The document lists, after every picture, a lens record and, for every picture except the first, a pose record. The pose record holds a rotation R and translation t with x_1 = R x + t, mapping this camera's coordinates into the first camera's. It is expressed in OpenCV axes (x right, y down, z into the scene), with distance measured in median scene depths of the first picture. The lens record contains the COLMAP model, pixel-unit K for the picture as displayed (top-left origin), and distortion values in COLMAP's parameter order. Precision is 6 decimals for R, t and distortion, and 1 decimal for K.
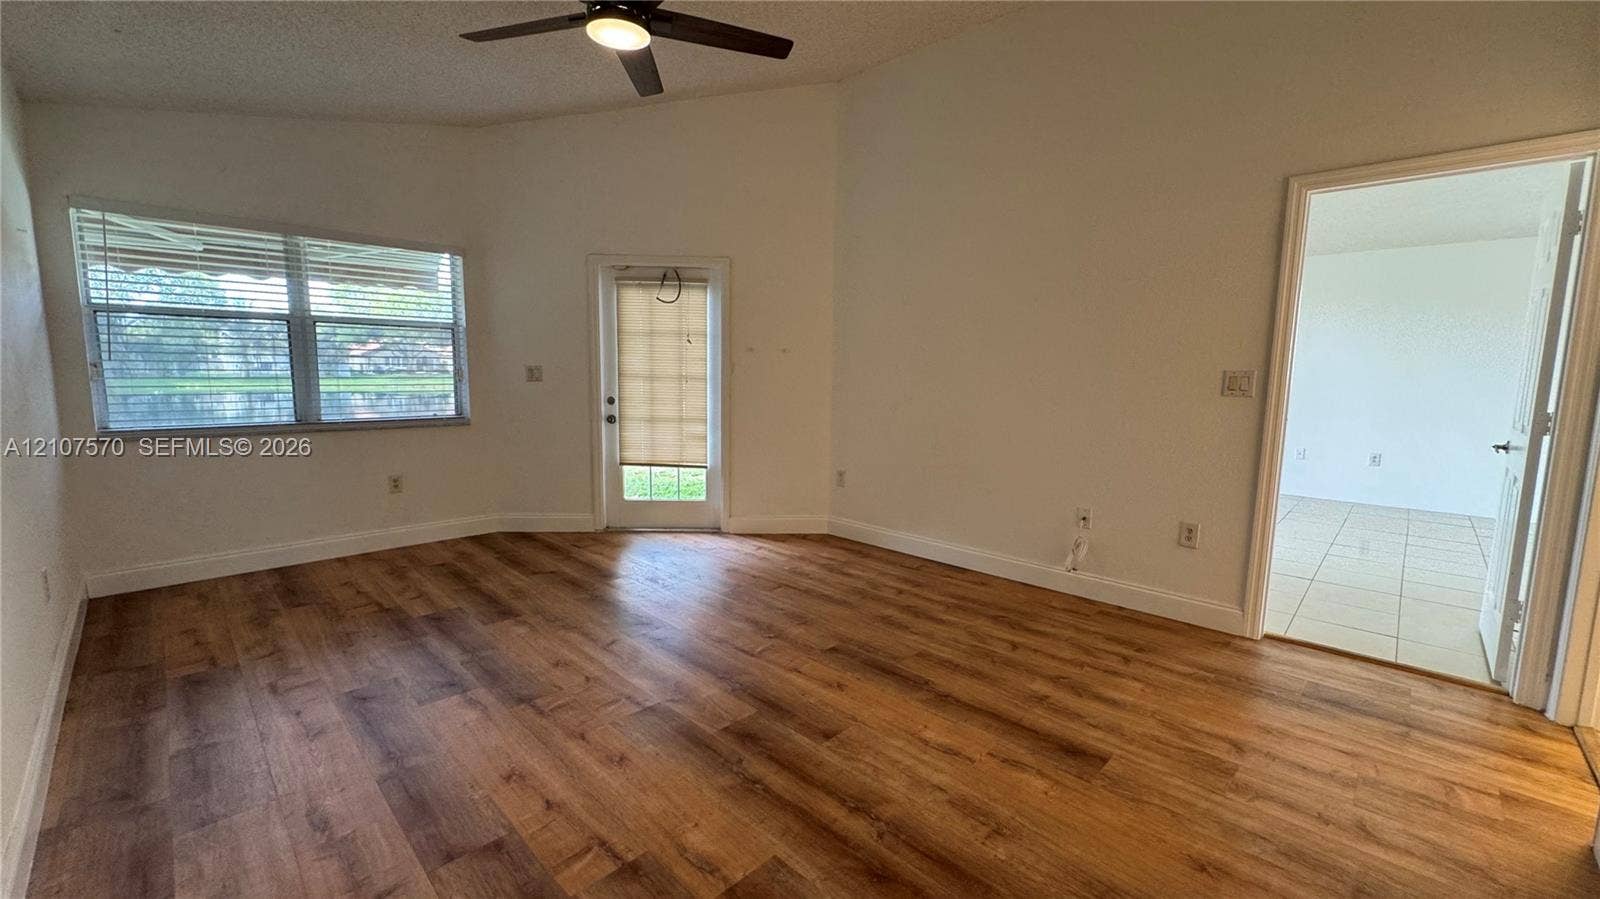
lens RADIAL K [[636.0, 0, 801.8], [0, 636.0, 447.3], [0, 0, 1]] dist [-0.000067, 0.000163]
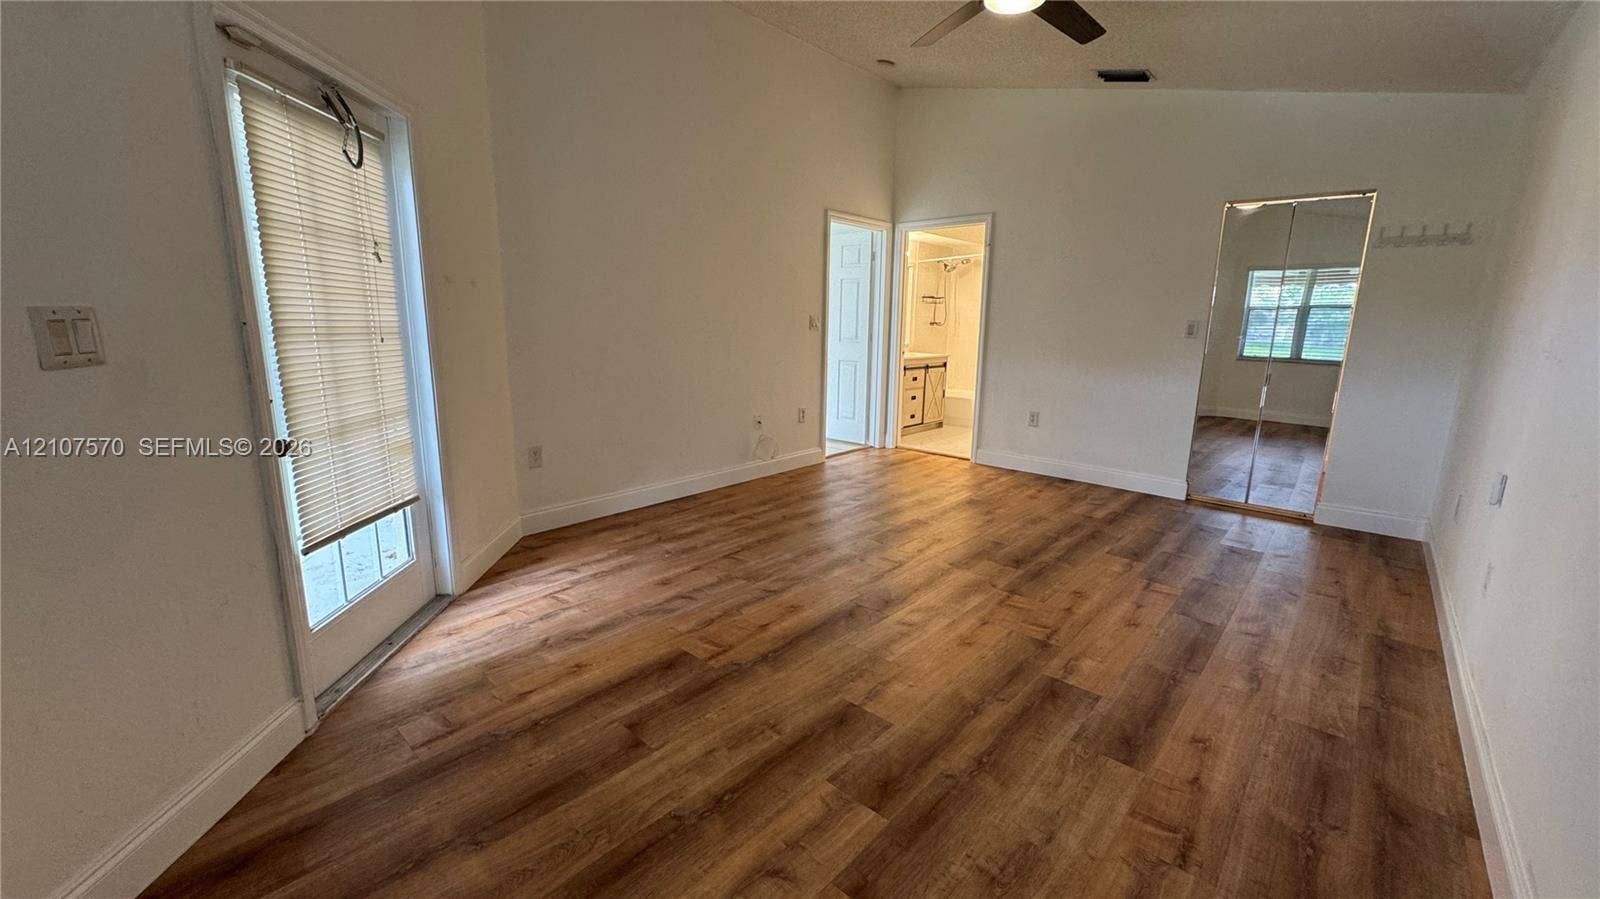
lens RADIAL K [[636.0, 0, 801.8], [0, 636.0, 447.3], [0, 0, 1]] dist [-0.000067, 0.000163]
pose [[-0.041944, -0.215236, 0.975661, -0.881938], [0.103703, 0.970308, 0.218513, -0.122433], [-0.993724, 0.110344, -0.018378, 0.883278]]
